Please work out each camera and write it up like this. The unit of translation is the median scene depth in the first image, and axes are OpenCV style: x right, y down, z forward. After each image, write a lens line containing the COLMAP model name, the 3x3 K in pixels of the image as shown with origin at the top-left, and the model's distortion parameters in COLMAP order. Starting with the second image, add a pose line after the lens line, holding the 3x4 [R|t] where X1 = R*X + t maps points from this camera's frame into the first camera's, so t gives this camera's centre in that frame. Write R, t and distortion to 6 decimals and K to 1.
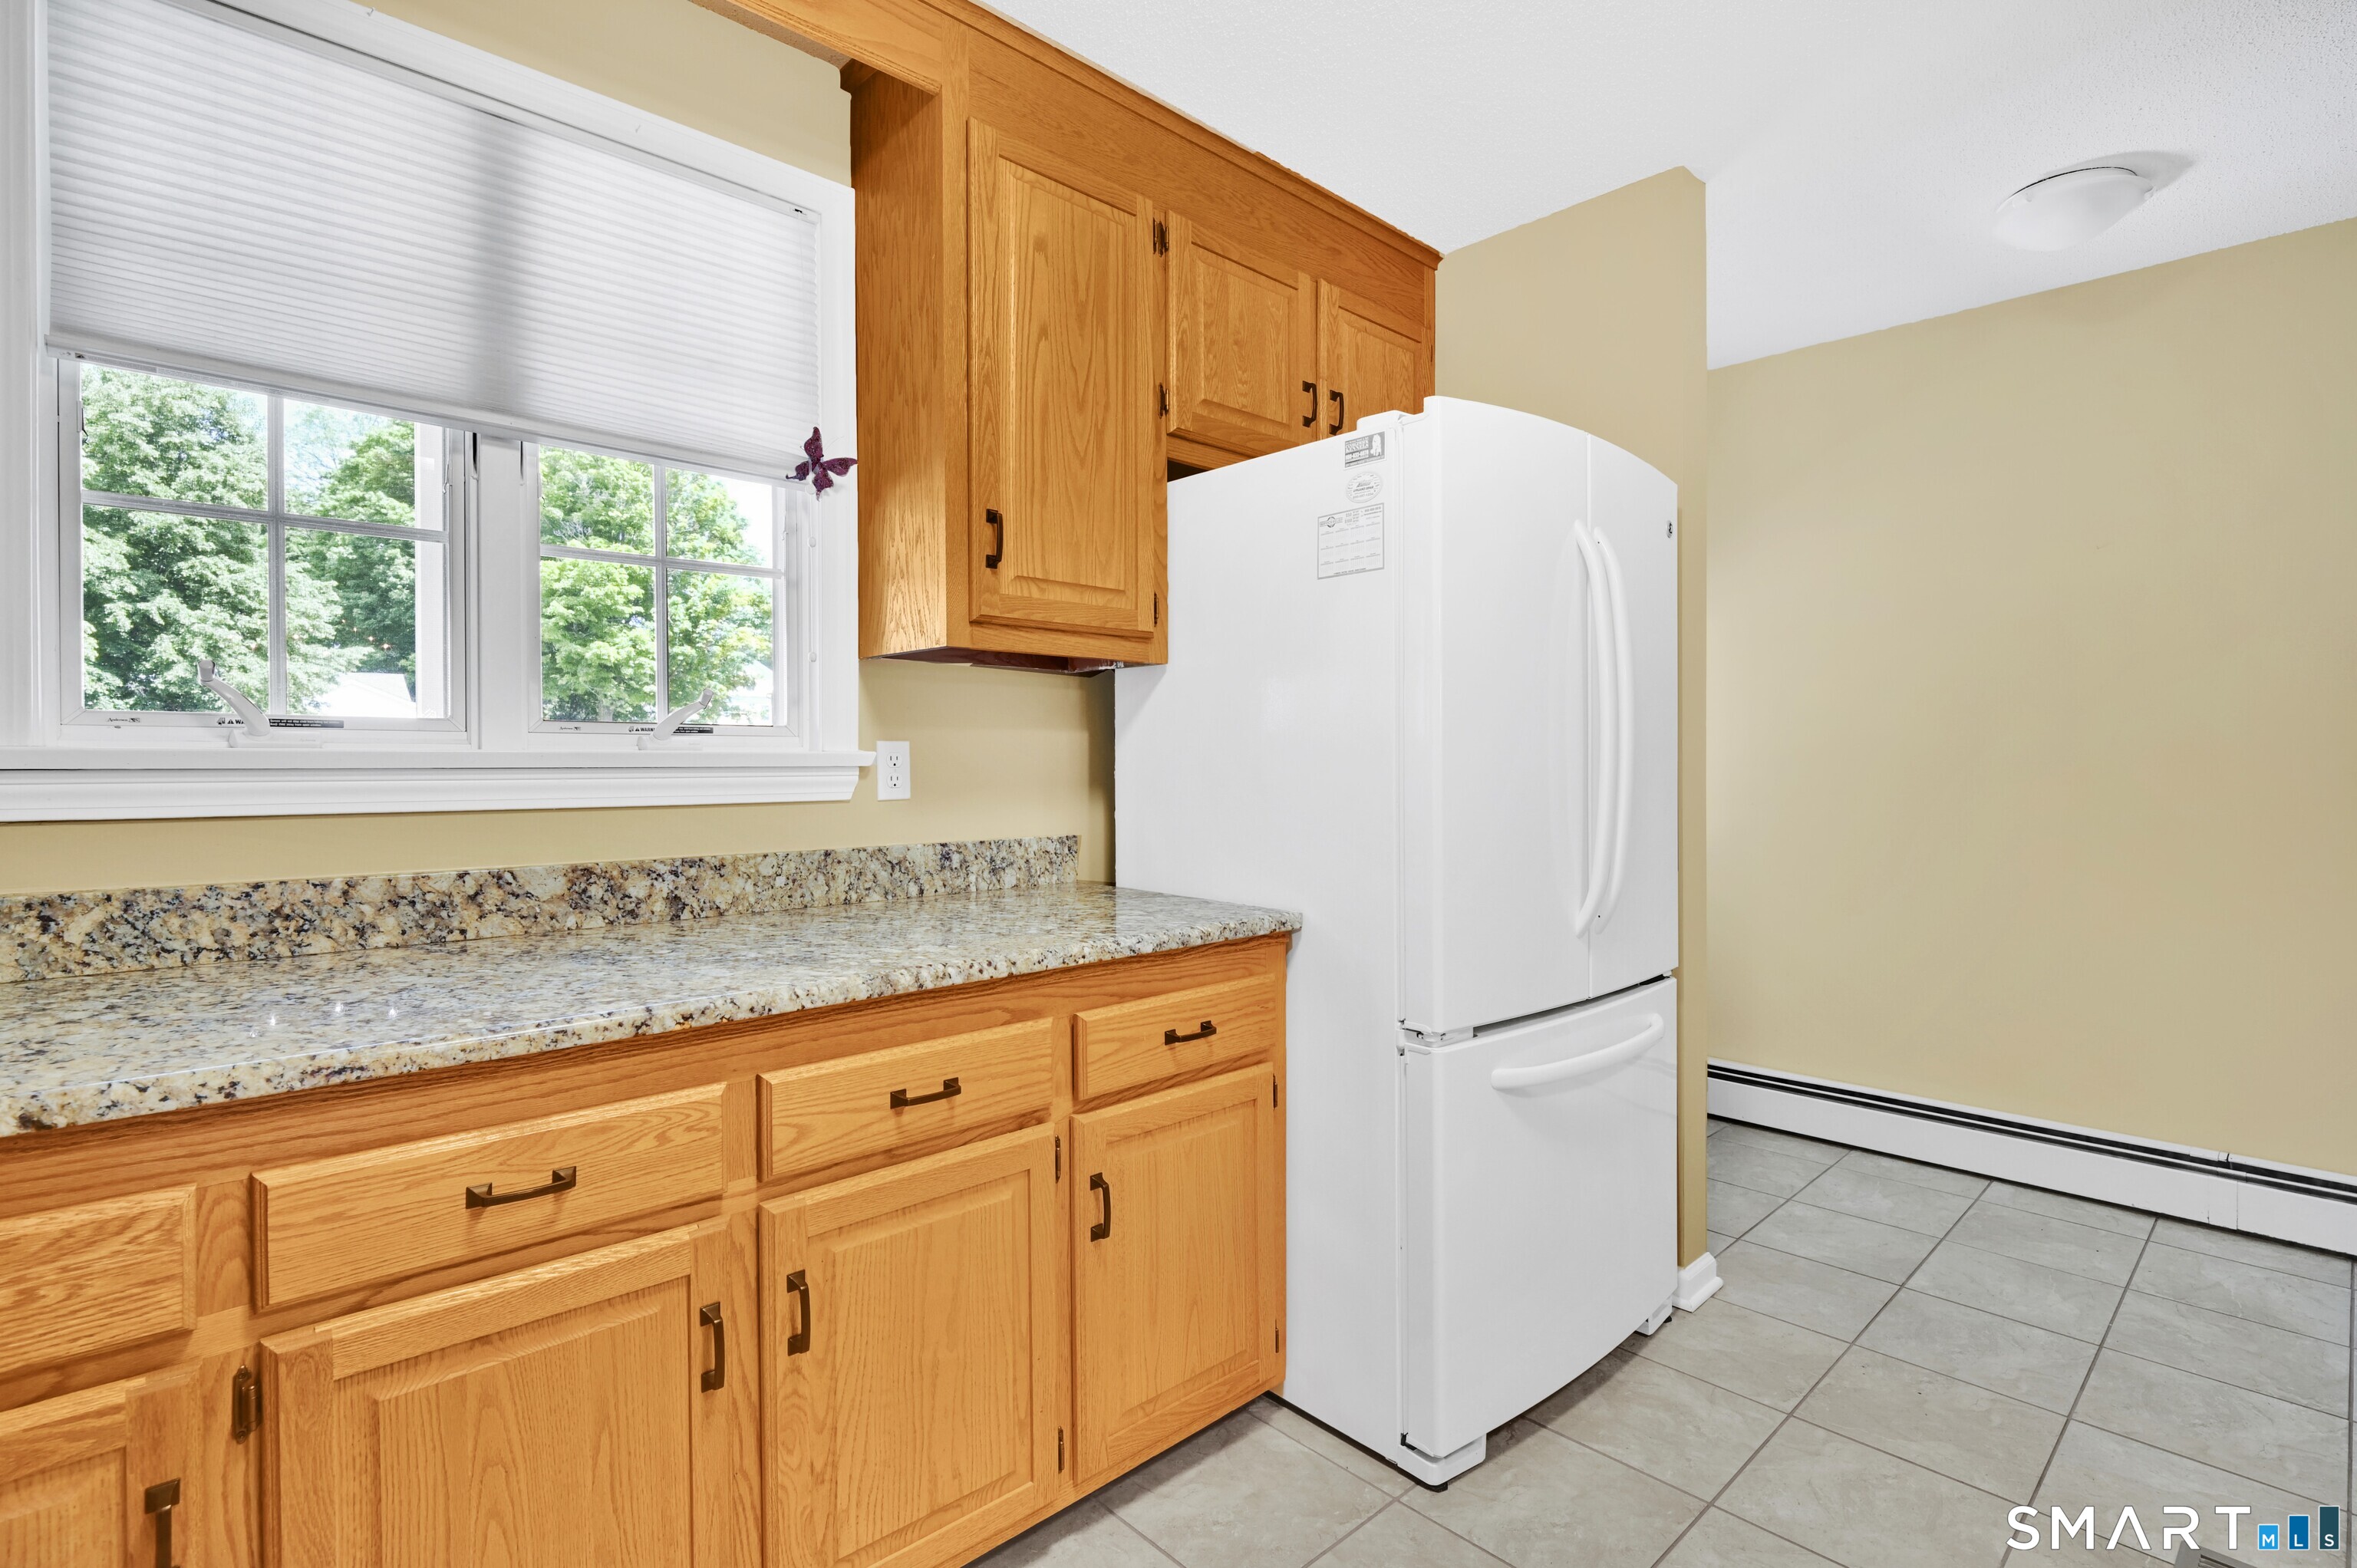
lens RADIAL K [[1112.1, 0, 1182.0], [0, 1112.1, 778.0], [0, 0, 1]] dist [-0.001677, -0.000556]
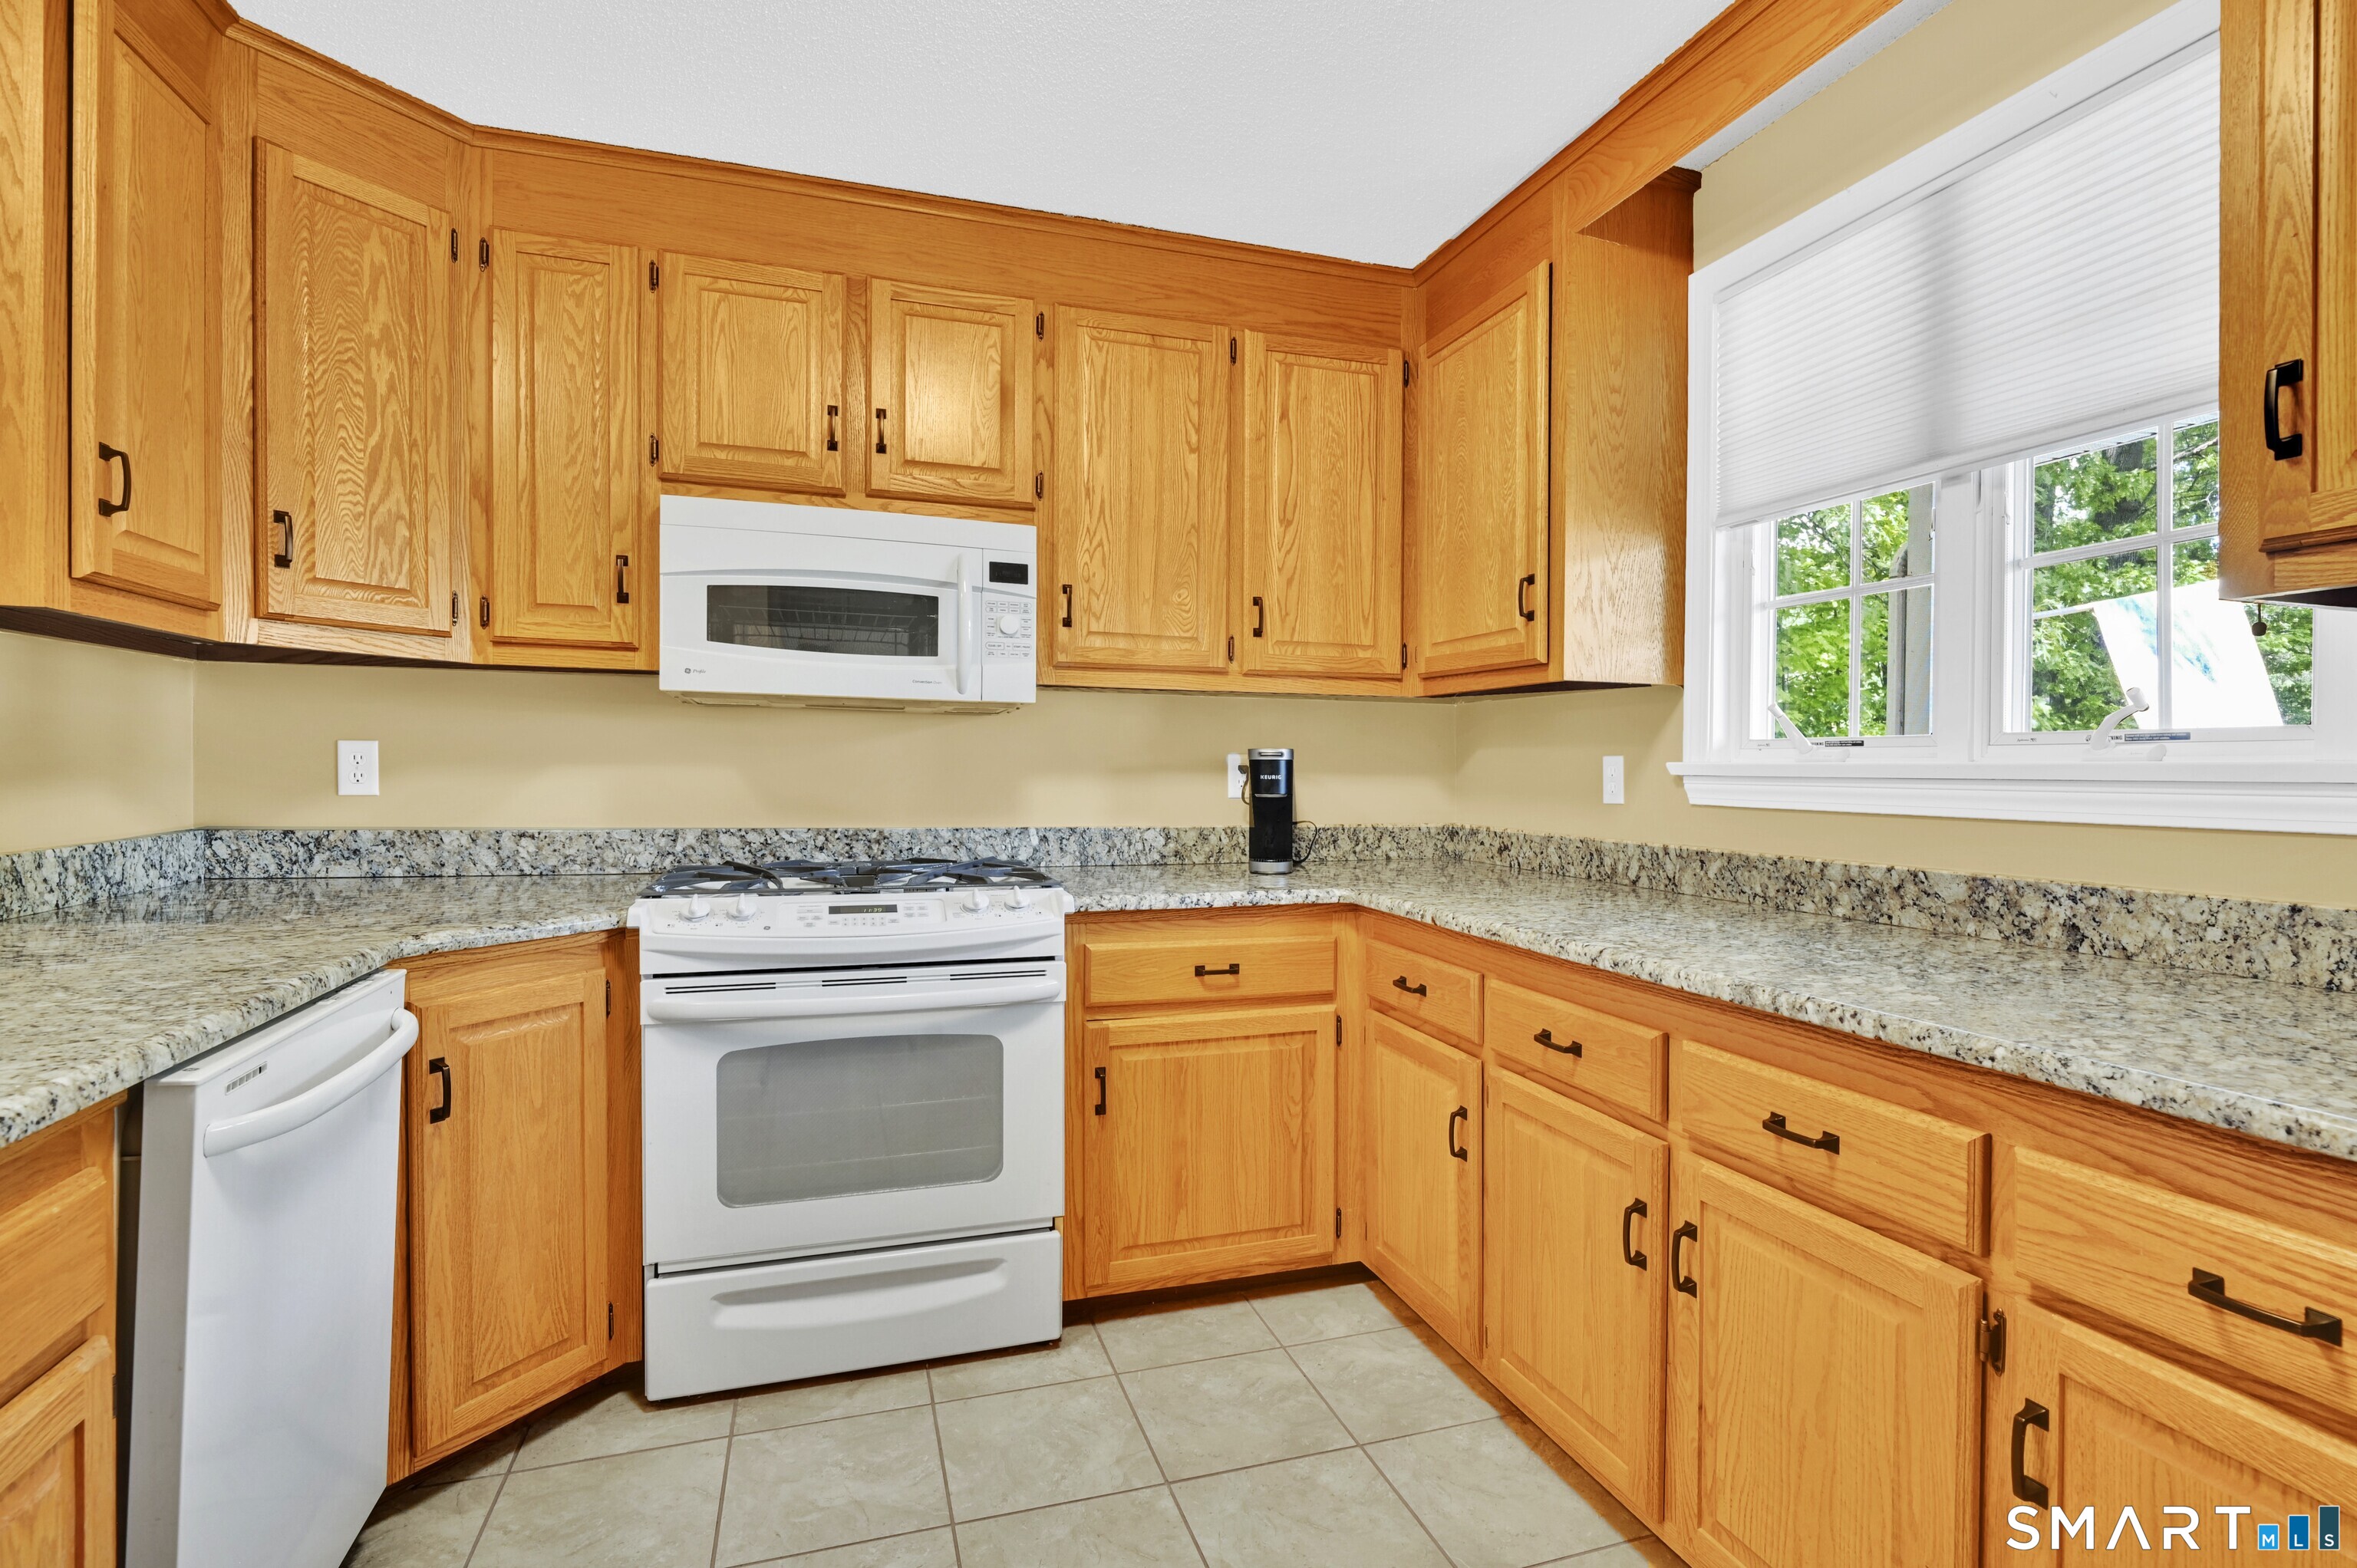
lens RADIAL K [[1112.1, 0, 1181.8], [0, 1112.1, 774.5], [0, 0, 1]] dist [-0.001677, -0.000556]
pose [[-0.430946, 0.003938, -0.902369, 0.741489], [-0.016053, 0.999799, 0.012029, -0.015308], [0.902235, 0.019669, -0.430796, 0.832268]]
